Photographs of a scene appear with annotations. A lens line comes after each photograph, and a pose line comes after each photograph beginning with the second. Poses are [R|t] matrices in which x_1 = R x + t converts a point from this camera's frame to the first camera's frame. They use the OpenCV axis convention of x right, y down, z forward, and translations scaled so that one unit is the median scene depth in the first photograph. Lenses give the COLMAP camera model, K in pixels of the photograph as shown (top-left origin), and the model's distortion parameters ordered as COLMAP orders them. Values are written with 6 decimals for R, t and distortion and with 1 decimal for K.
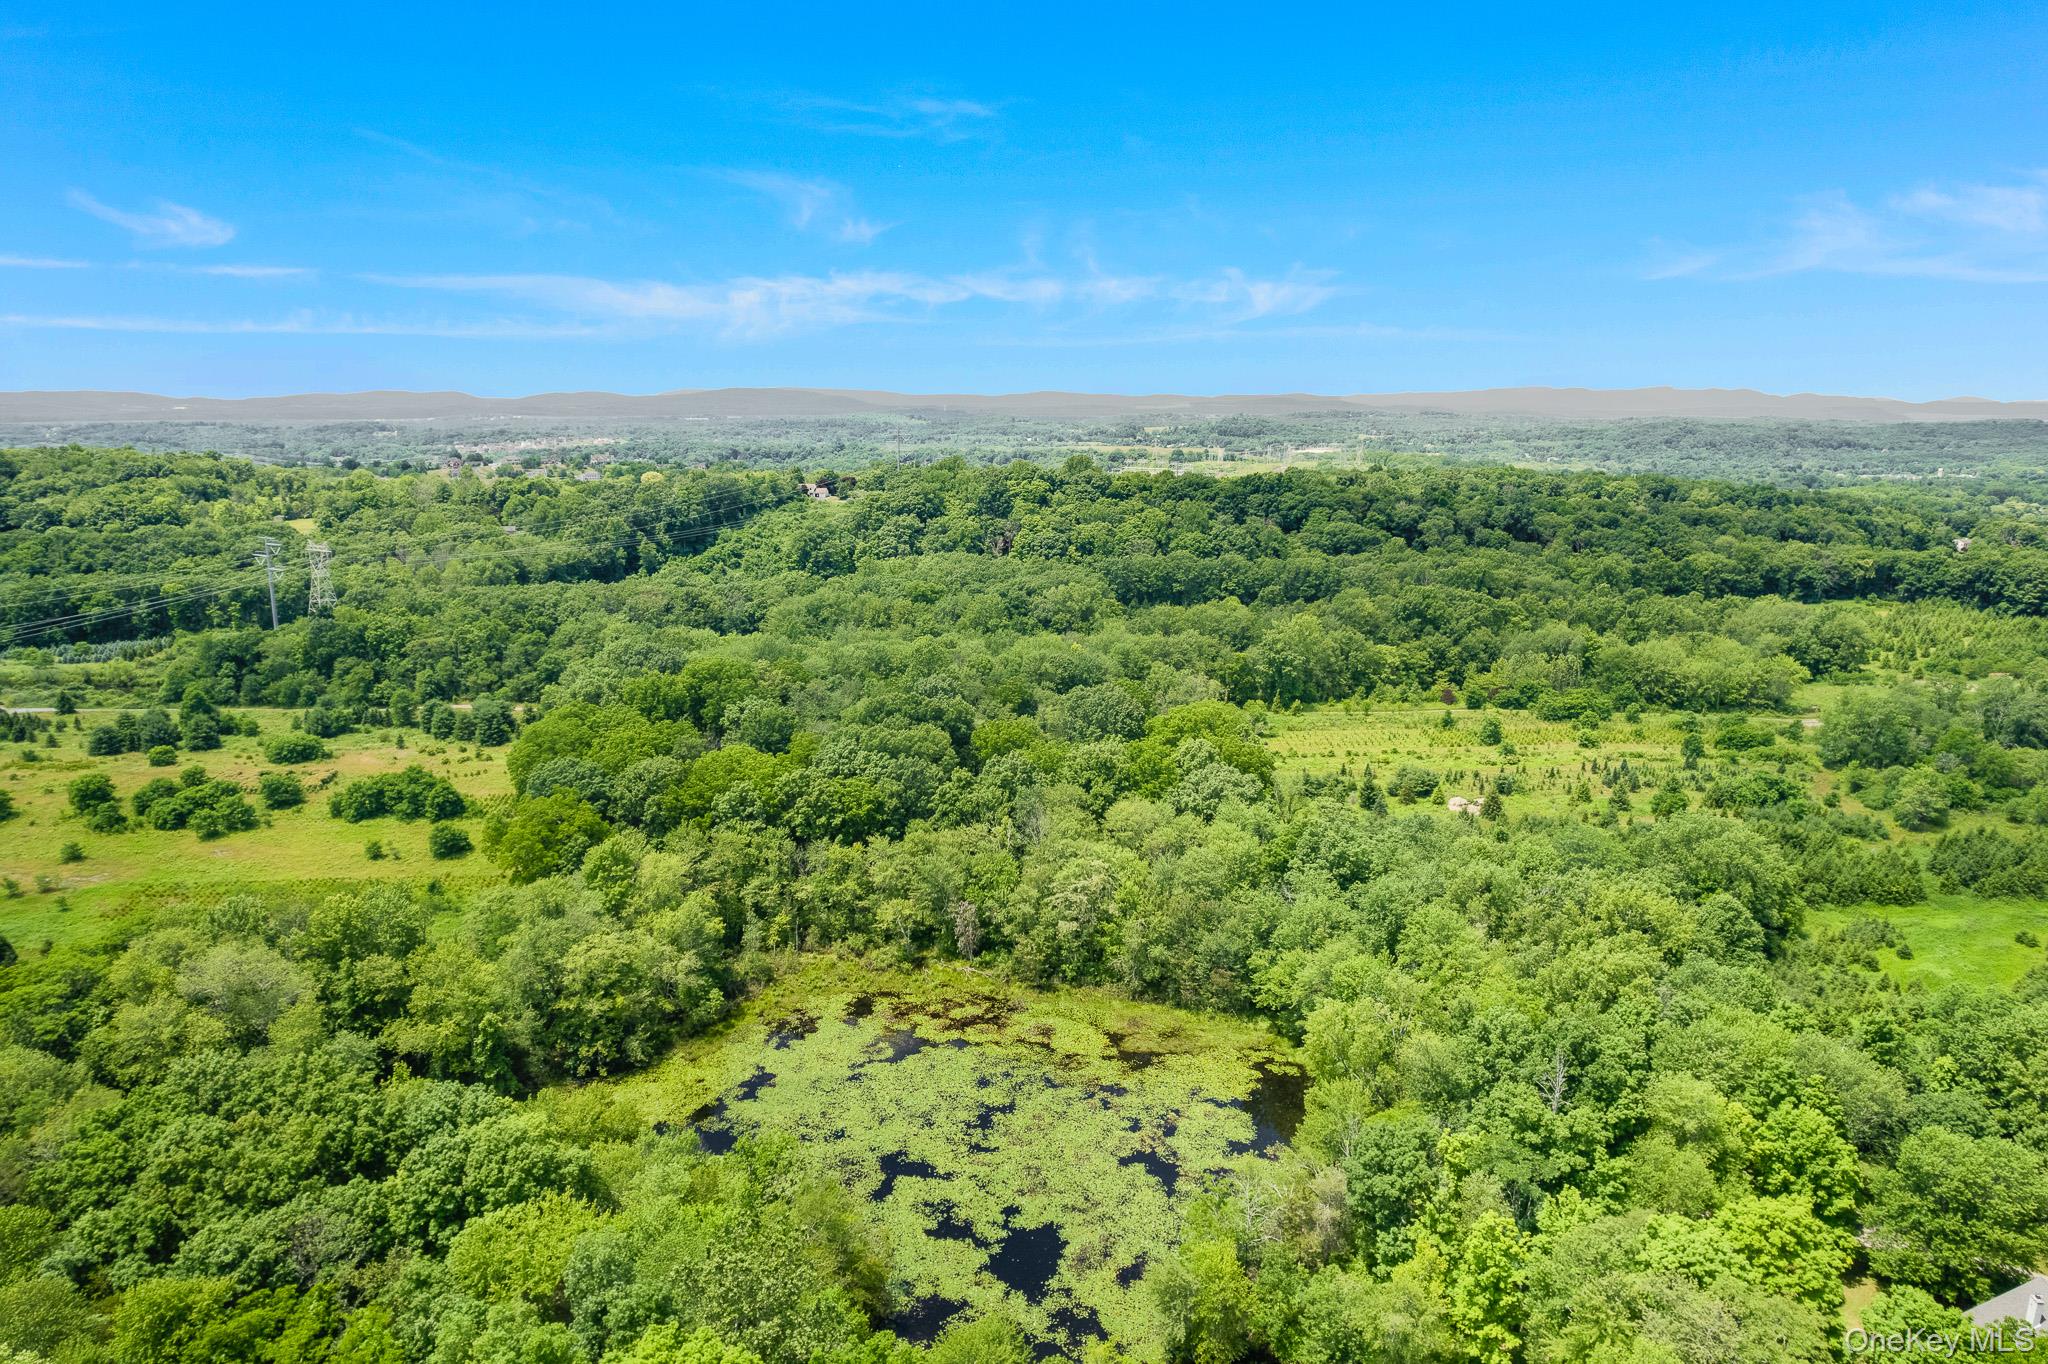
lens RADIAL K [[1312.8, 0, 1033.7], [0, 1312.8, 680.8], [0, 0, 1]] dist [-0.063558, 0.048635]
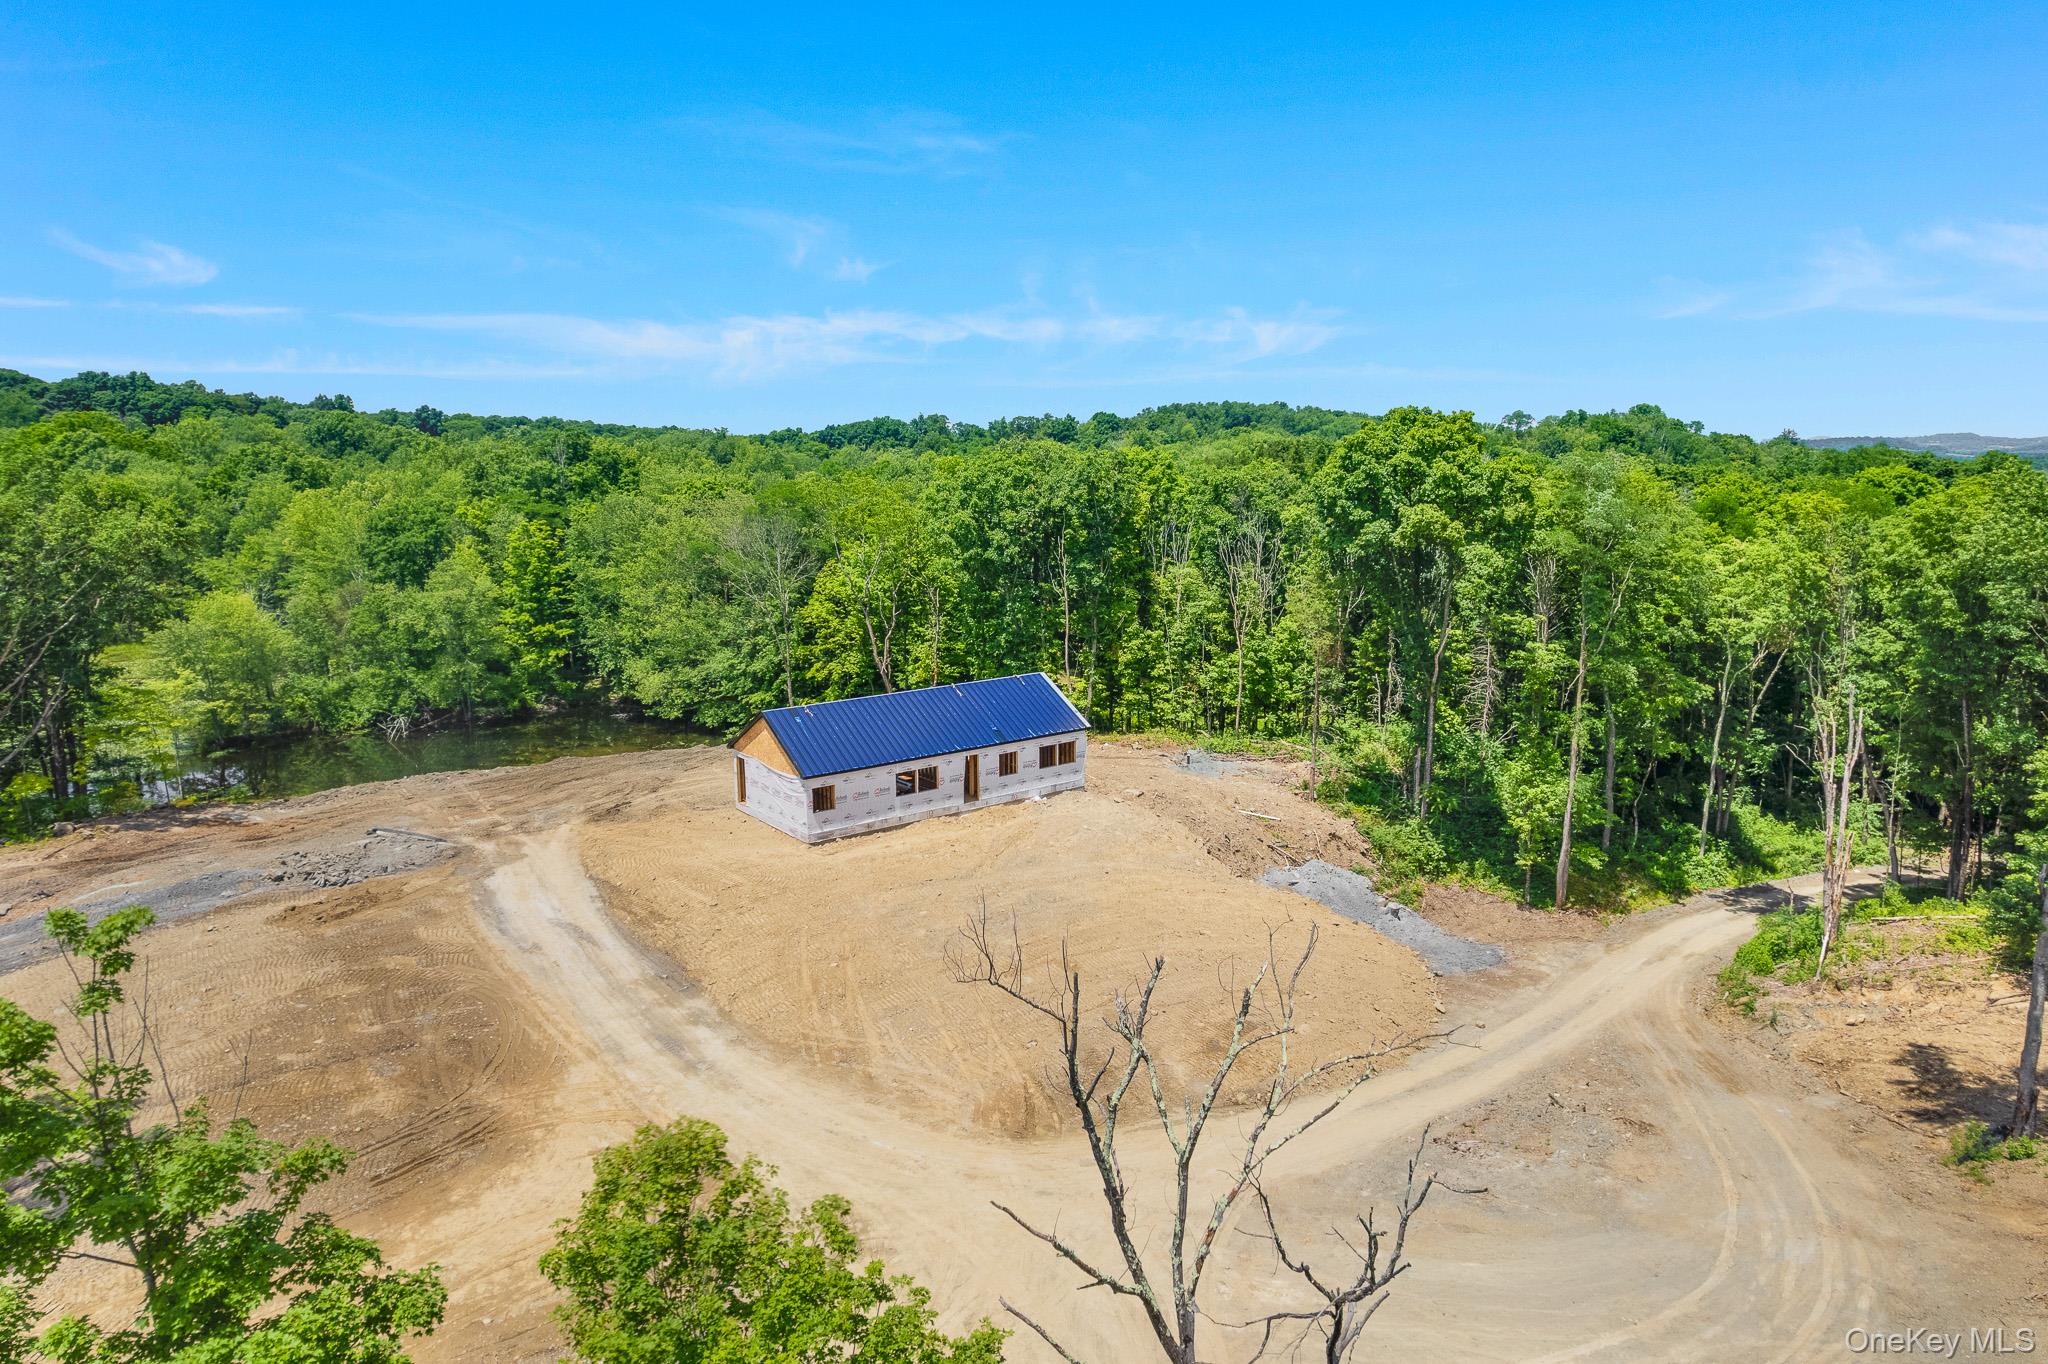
lens RADIAL K [[1312.8, 0, 1037.6], [0, 1312.8, 689.7], [0, 0, 1]] dist [-0.063558, 0.048635]
pose [[0.698388, -0.141097, 0.701674, -0.036523], [0.160181, 0.986321, 0.038905, 0.204453], [-0.697565, 0.085224, 0.711435, -0.002101]]
